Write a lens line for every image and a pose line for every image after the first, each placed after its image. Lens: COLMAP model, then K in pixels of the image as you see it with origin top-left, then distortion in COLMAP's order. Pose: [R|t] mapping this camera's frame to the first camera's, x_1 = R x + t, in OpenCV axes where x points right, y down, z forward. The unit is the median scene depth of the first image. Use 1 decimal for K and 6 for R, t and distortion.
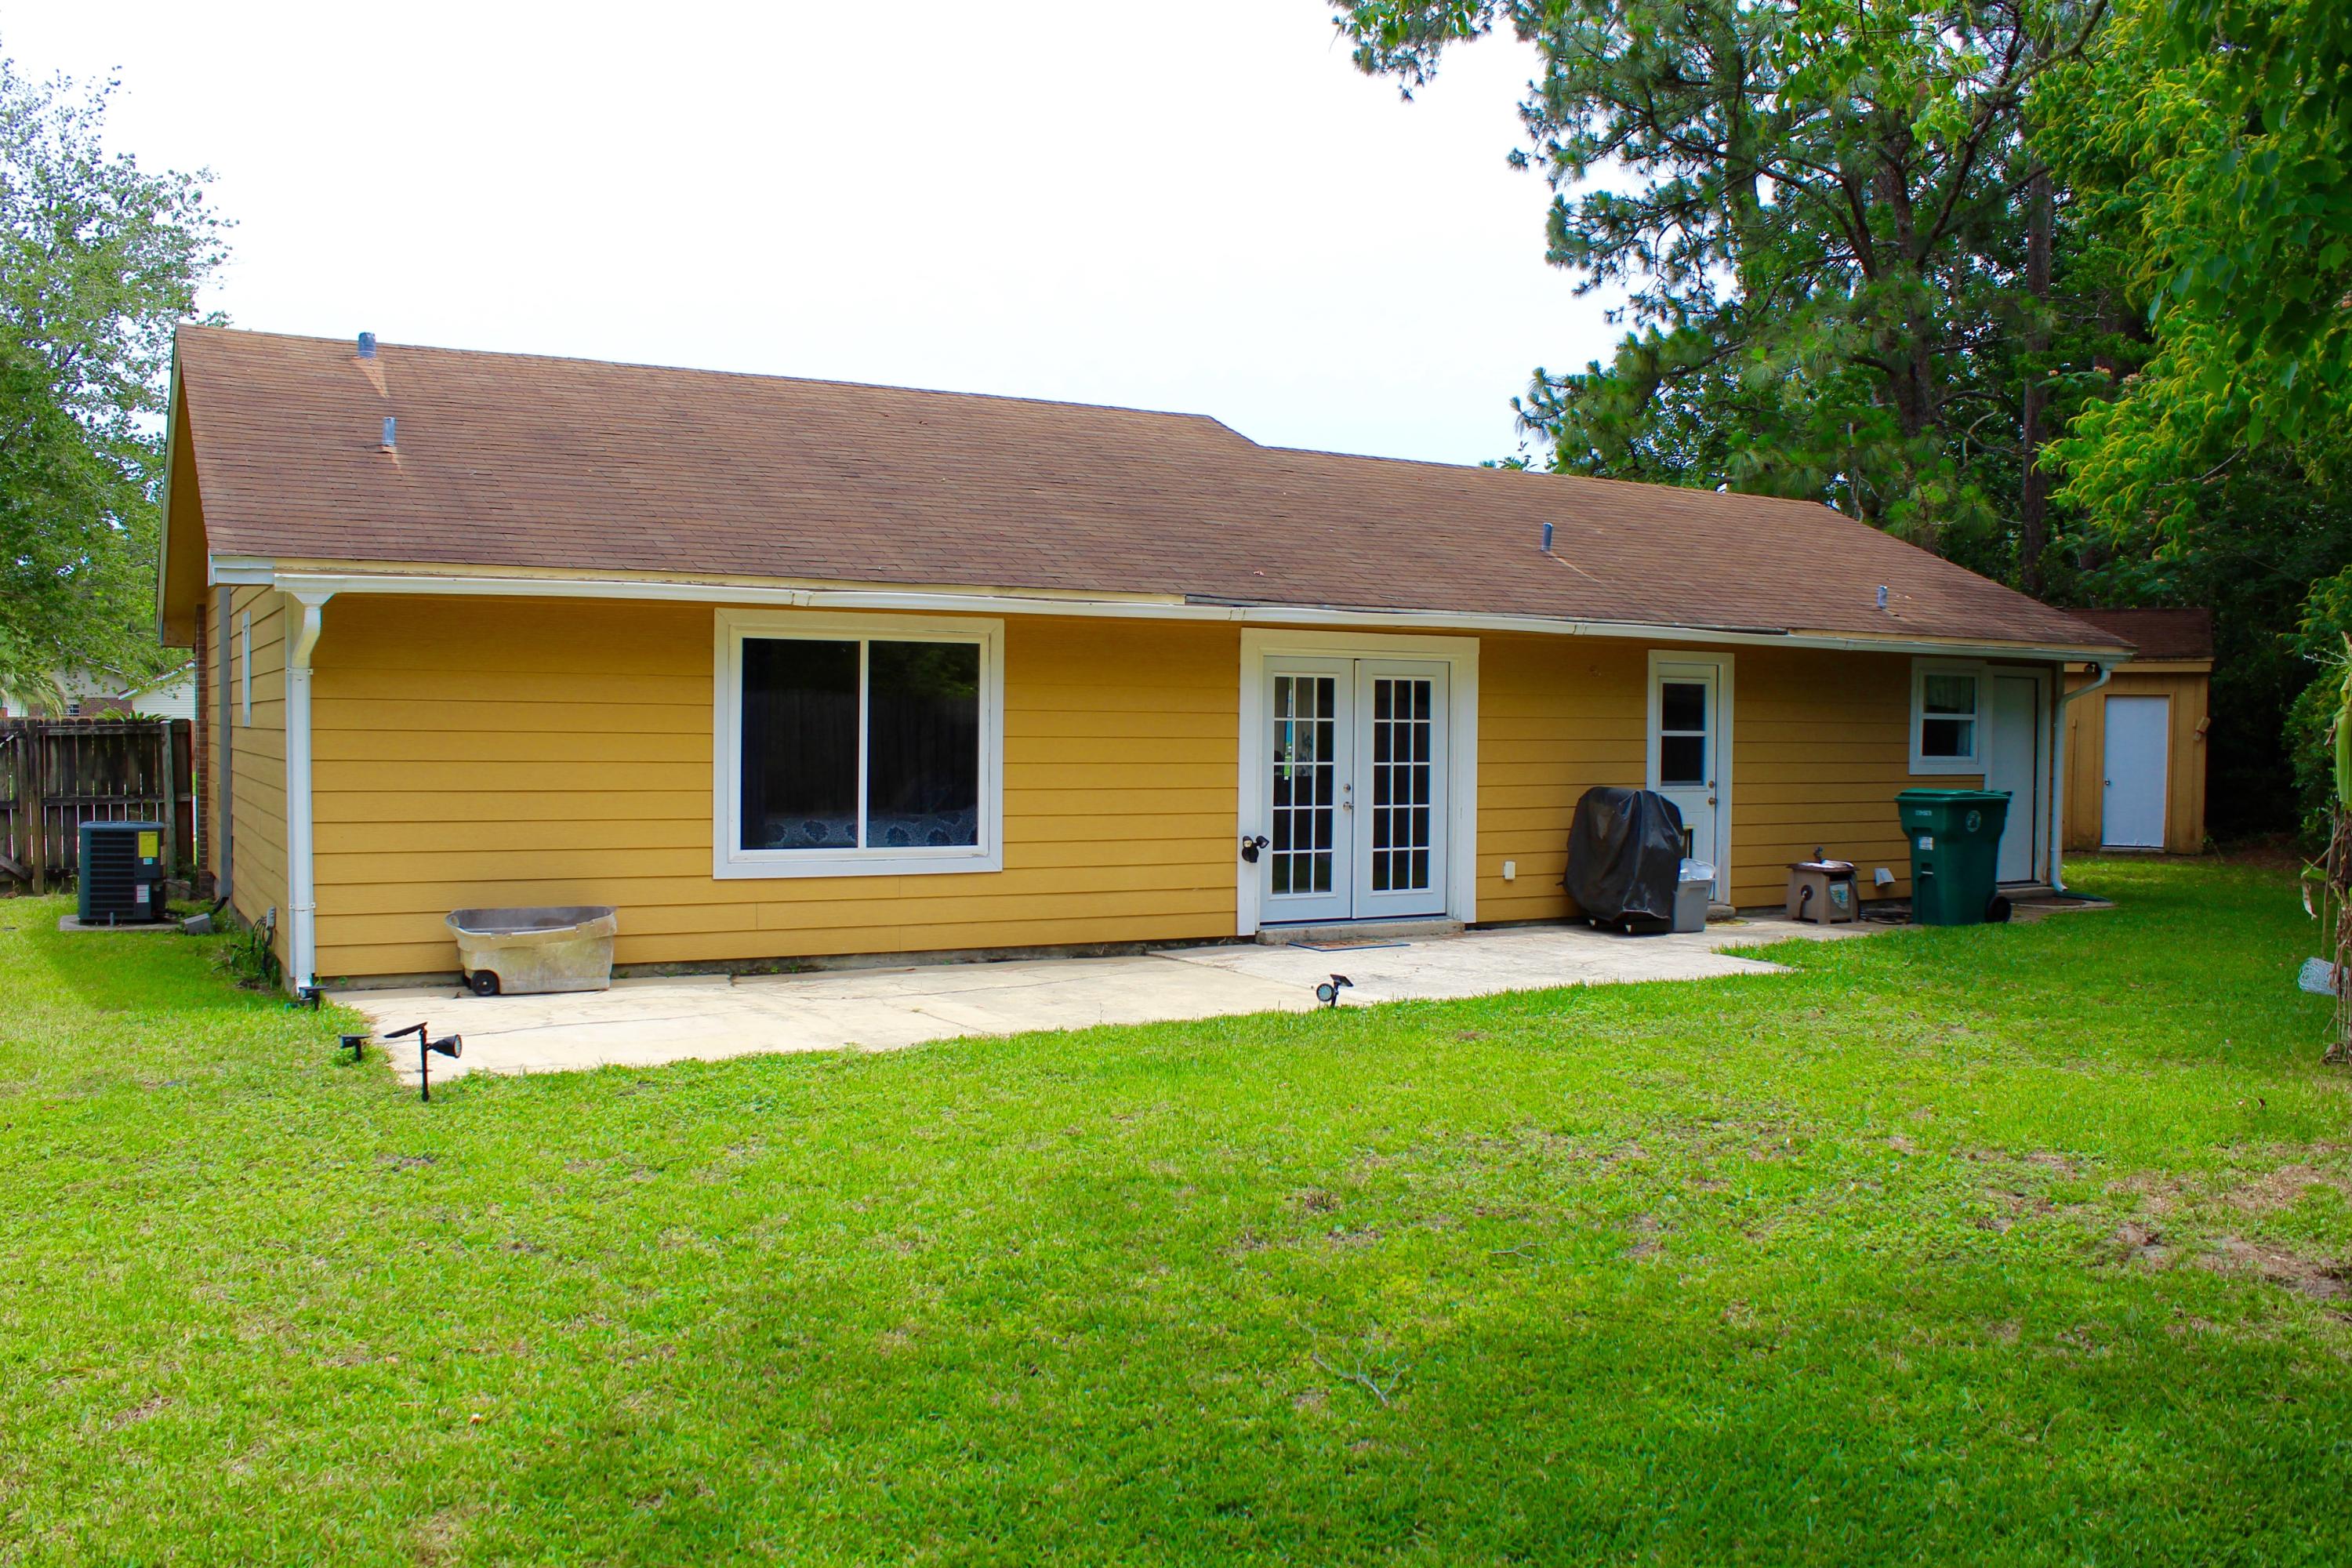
lens RADIAL K [[1963.2, 0, 1176.0], [0, 1963.2, 784.0], [0, 0, 1]] dist [-0.144184, 0.098092]
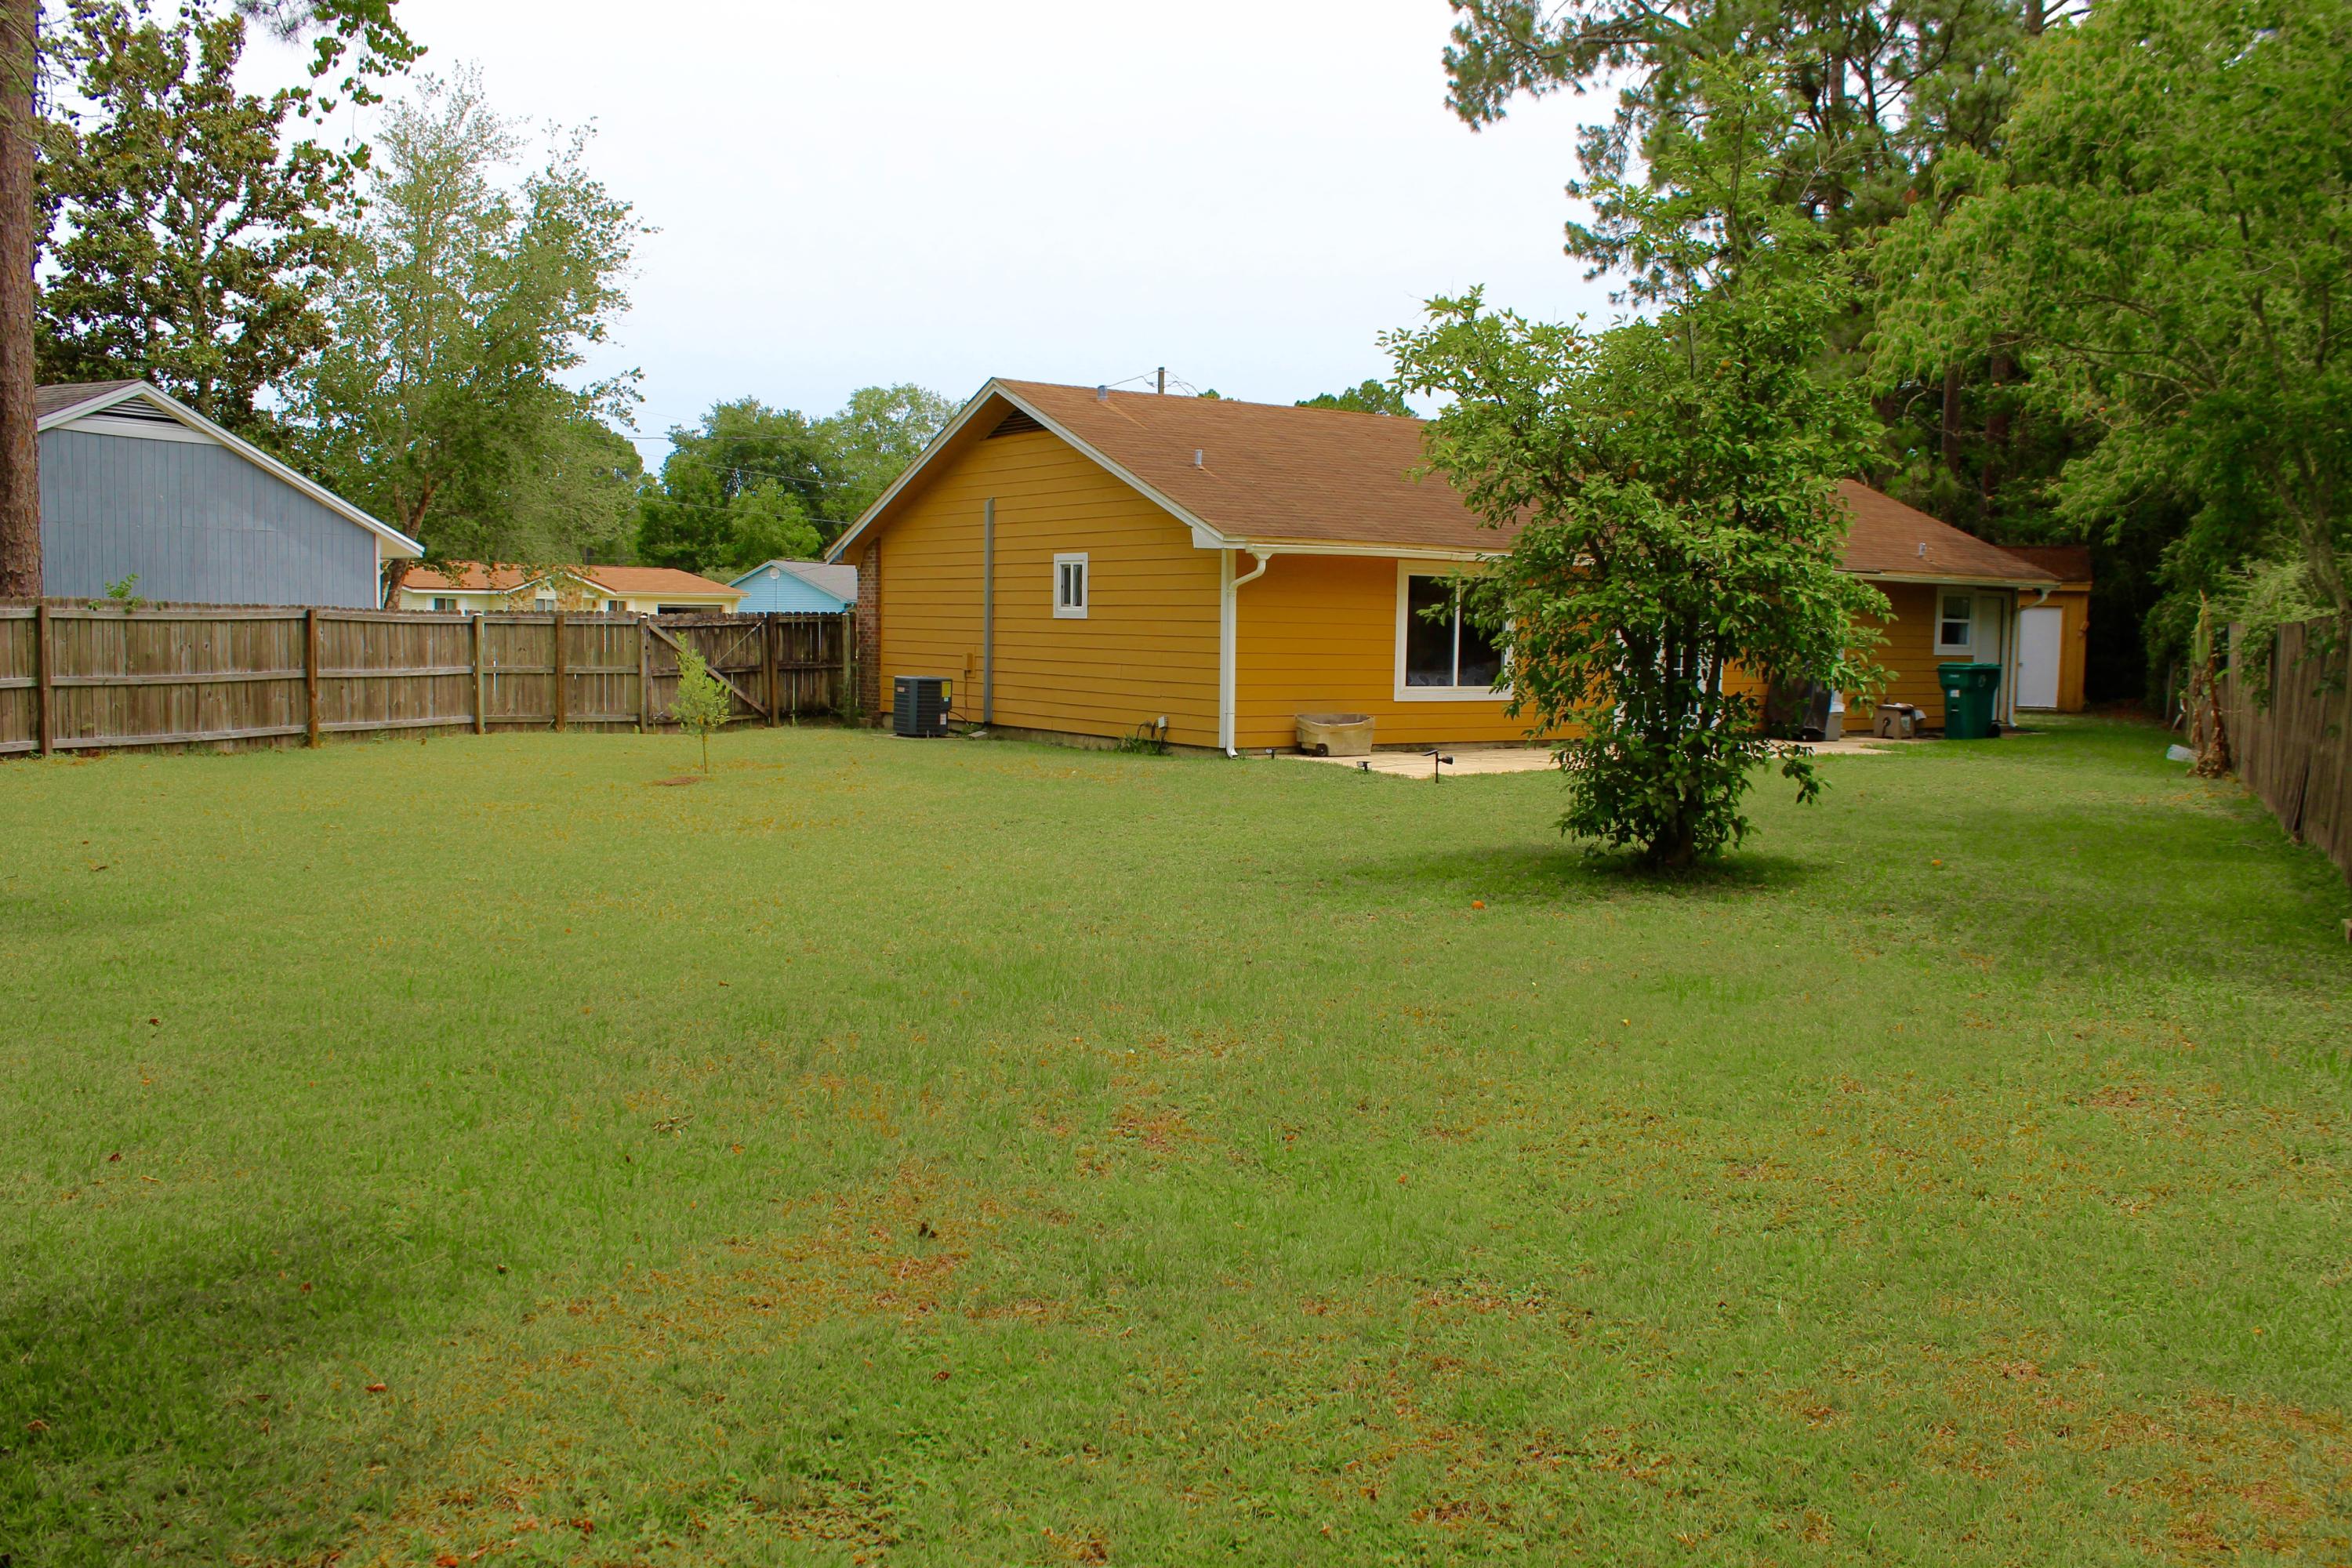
lens RADIAL K [[1942.0, 0, 1176.0], [0, 1942.0, 784.0], [0, 0, 1]] dist [-0.117964, 0.005445]
pose [[0.996527, -0.001853, 0.083246, -0.498393], [-0.002816, 0.998431, 0.055926, 0.019685], [-0.083219, -0.055966, 0.994958, -0.723817]]
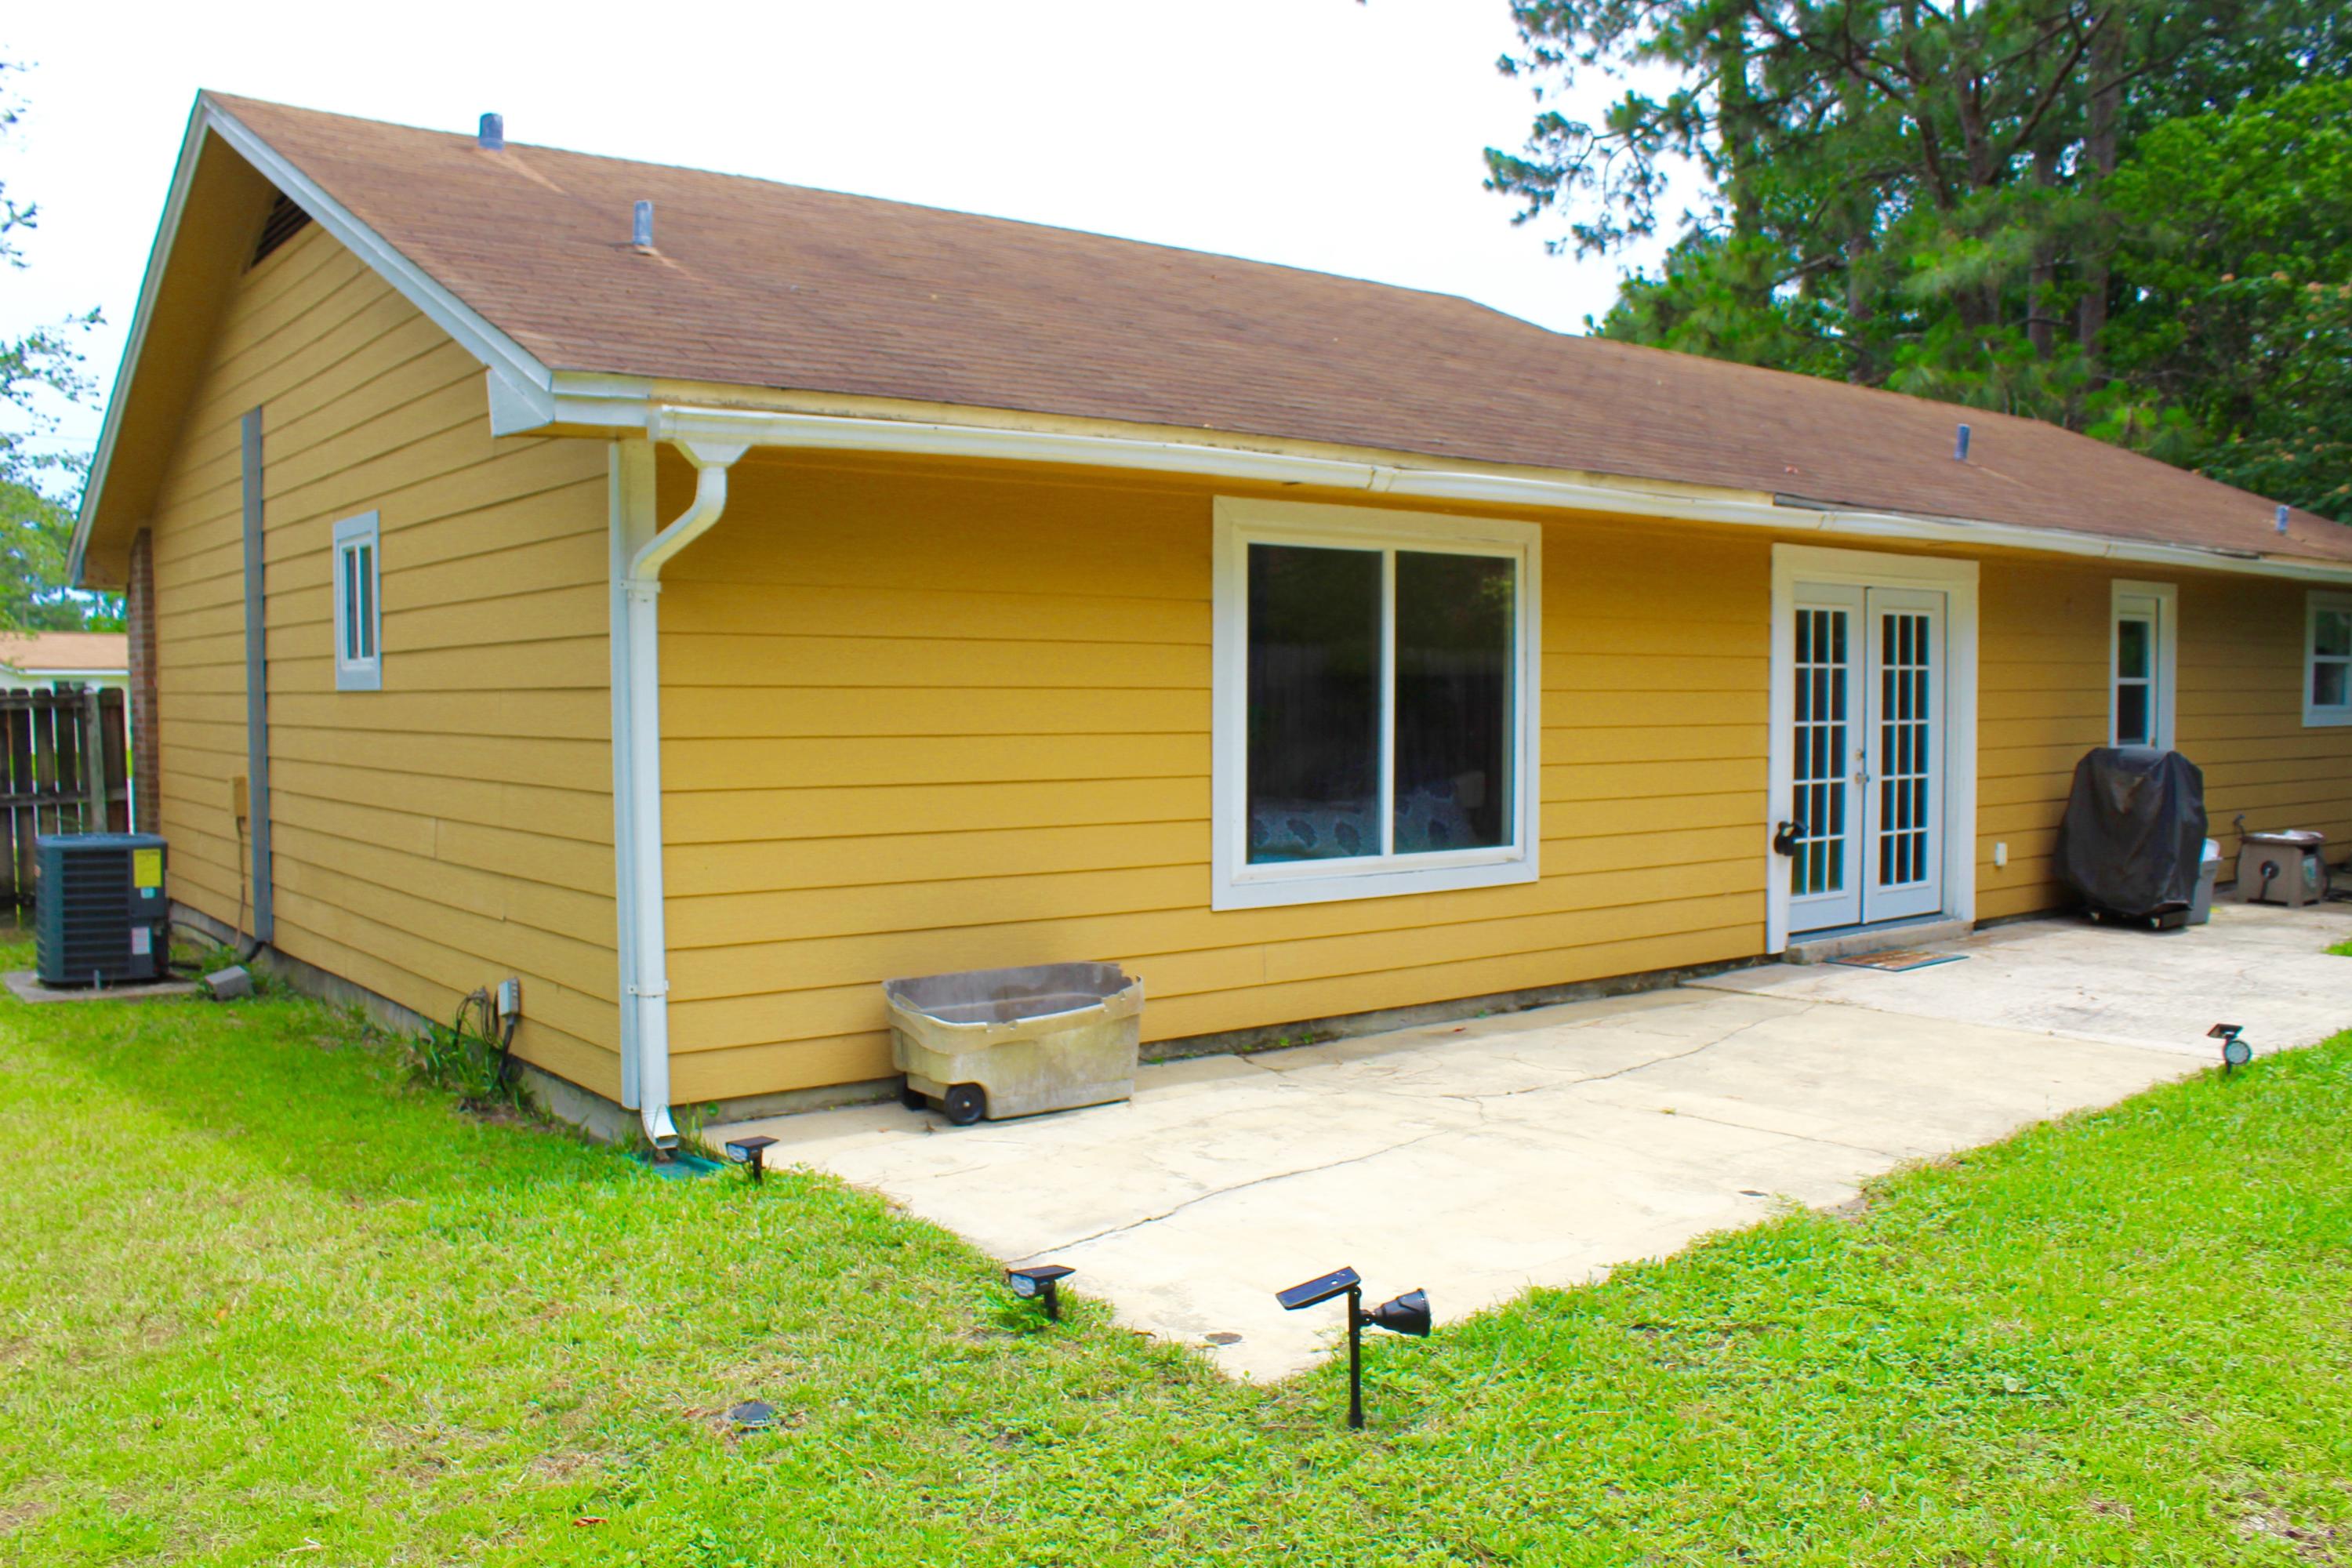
lens RADIAL K [[1942.0, 0, 1176.0], [0, 1942.0, 784.0], [0, 0, 1]] dist [-0.117964, 0.005445]
pose [[0.989917, -0.019747, 0.140266, -0.278048], [0.017107, 0.999654, 0.020003, -0.005819], [-0.140612, -0.017401, 0.989912, 0.290550]]
